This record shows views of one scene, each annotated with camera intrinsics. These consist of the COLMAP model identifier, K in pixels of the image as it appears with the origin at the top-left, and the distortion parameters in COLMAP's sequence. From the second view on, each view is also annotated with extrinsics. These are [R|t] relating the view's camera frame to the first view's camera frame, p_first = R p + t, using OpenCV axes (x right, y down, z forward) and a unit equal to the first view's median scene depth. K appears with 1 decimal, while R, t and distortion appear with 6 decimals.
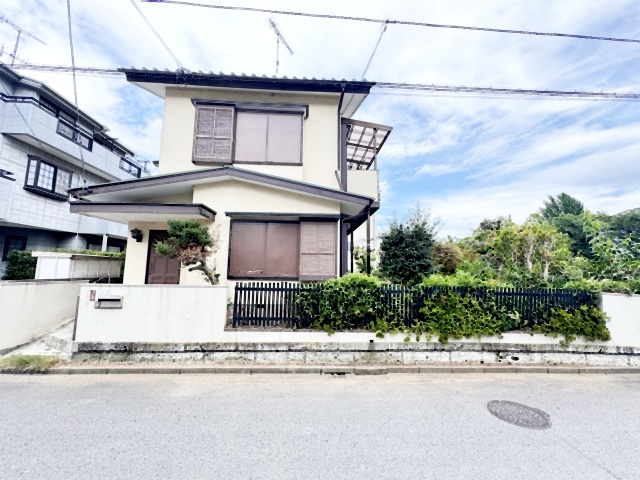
lens RADIAL K [[254.6, 0, 320.8], [0, 254.6, 240.1], [0, 0, 1]] dist [-0.001398, 0.000198]
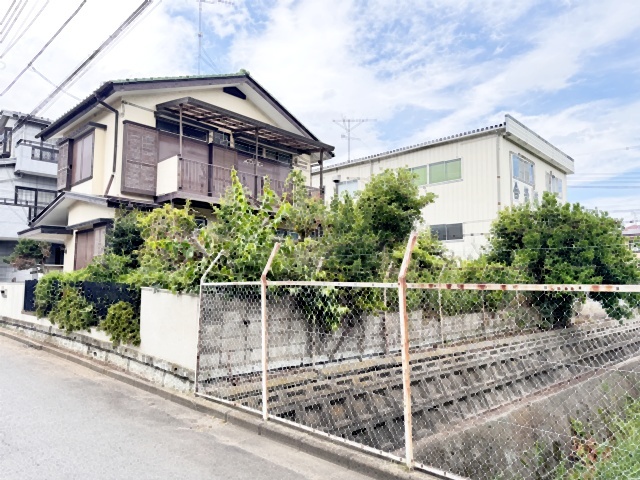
lens RADIAL K [[449.1, 0, 328.5], [0, 449.1, 243.5], [0, 0, 1]] dist [-0.002661, -0.003799]
pose [[0.692056, -0.074552, -0.717983, 2.656714], [0.095743, 0.995345, -0.011067, 0.147877], [0.715466, -0.061083, 0.695972, 0.468669]]
